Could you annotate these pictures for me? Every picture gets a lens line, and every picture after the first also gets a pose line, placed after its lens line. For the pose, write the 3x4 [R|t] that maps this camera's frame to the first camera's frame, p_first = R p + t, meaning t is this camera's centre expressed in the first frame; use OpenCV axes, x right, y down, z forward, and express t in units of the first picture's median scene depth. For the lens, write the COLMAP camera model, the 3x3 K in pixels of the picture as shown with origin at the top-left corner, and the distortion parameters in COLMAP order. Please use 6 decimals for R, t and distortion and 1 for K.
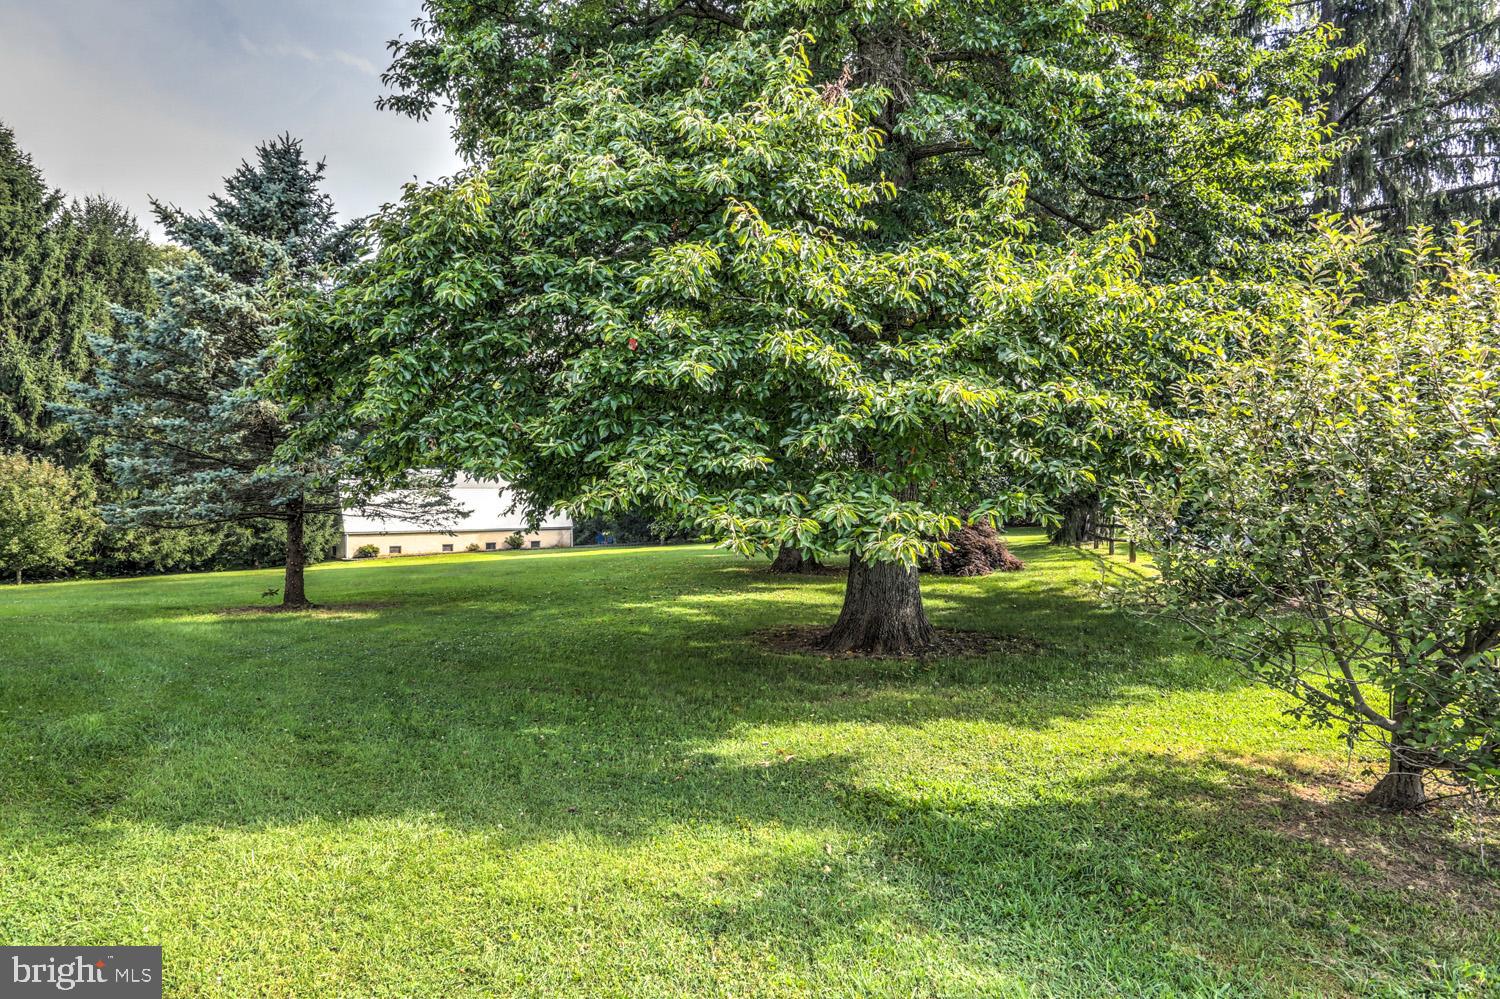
lens RADIAL K [[843.5, 0, 732.5], [0, 843.5, 492.1], [0, 0, 1]] dist [-0.001047, 0.016543]
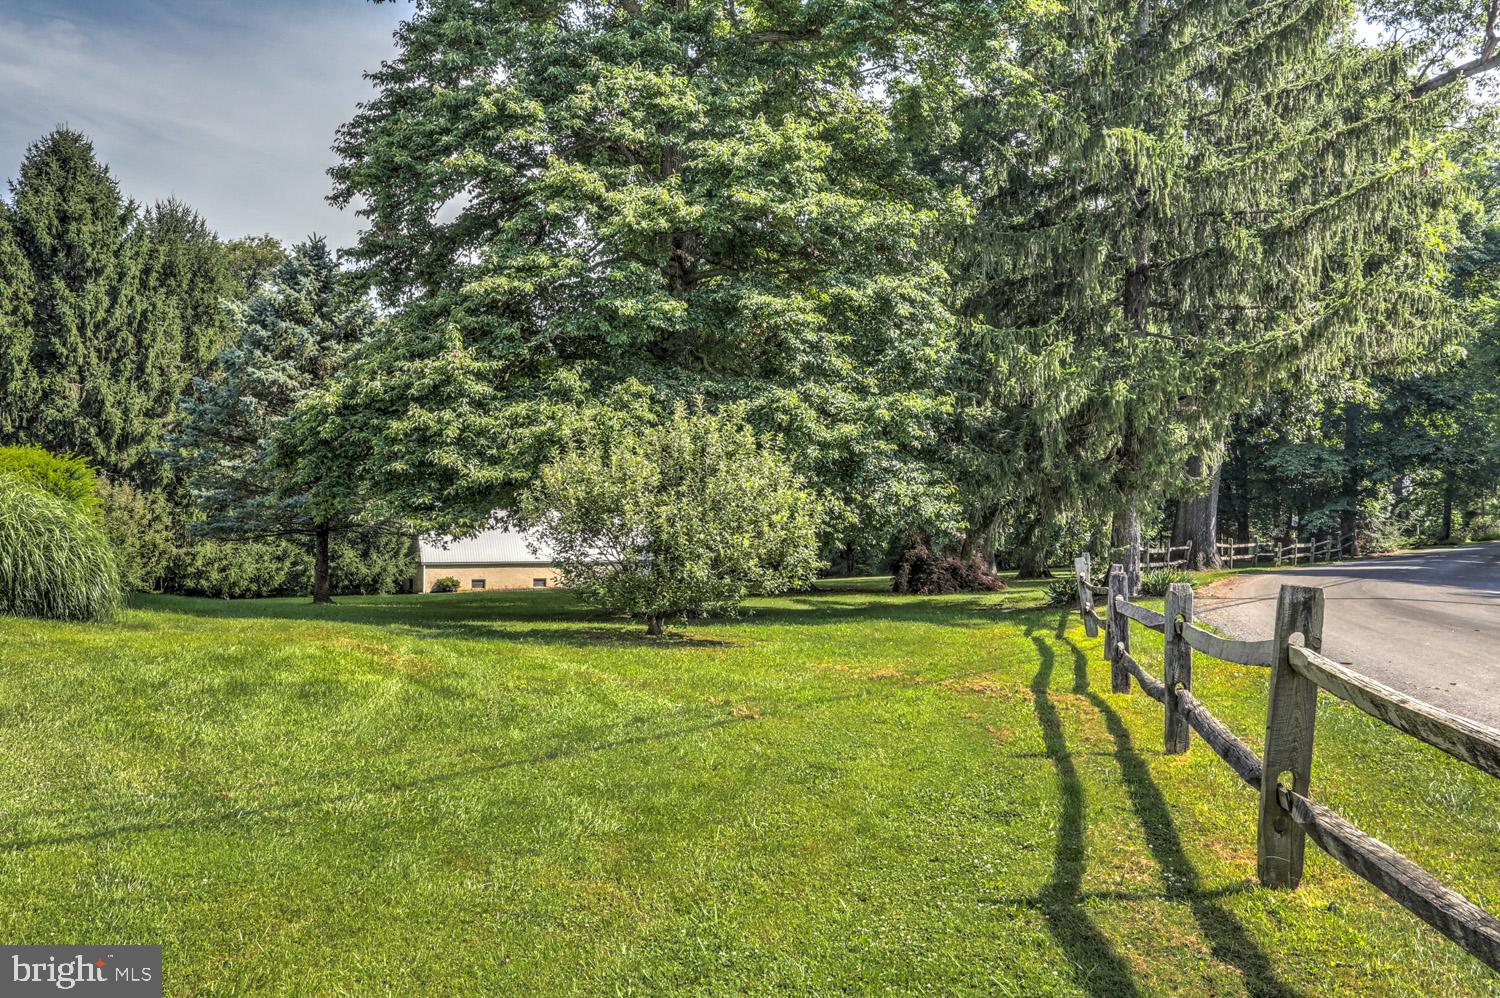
lens RADIAL K [[1323.6, 0, 750.0], [0, 1323.6, 499.0], [0, 0, 1]] dist [0.086030, 0.002548]
pose [[0.974778, -0.004661, -0.223129, 0.240868], [0.001827, 0.999915, -0.012902, 0.001798], [0.223170, 0.012169, 0.974704, -0.350576]]
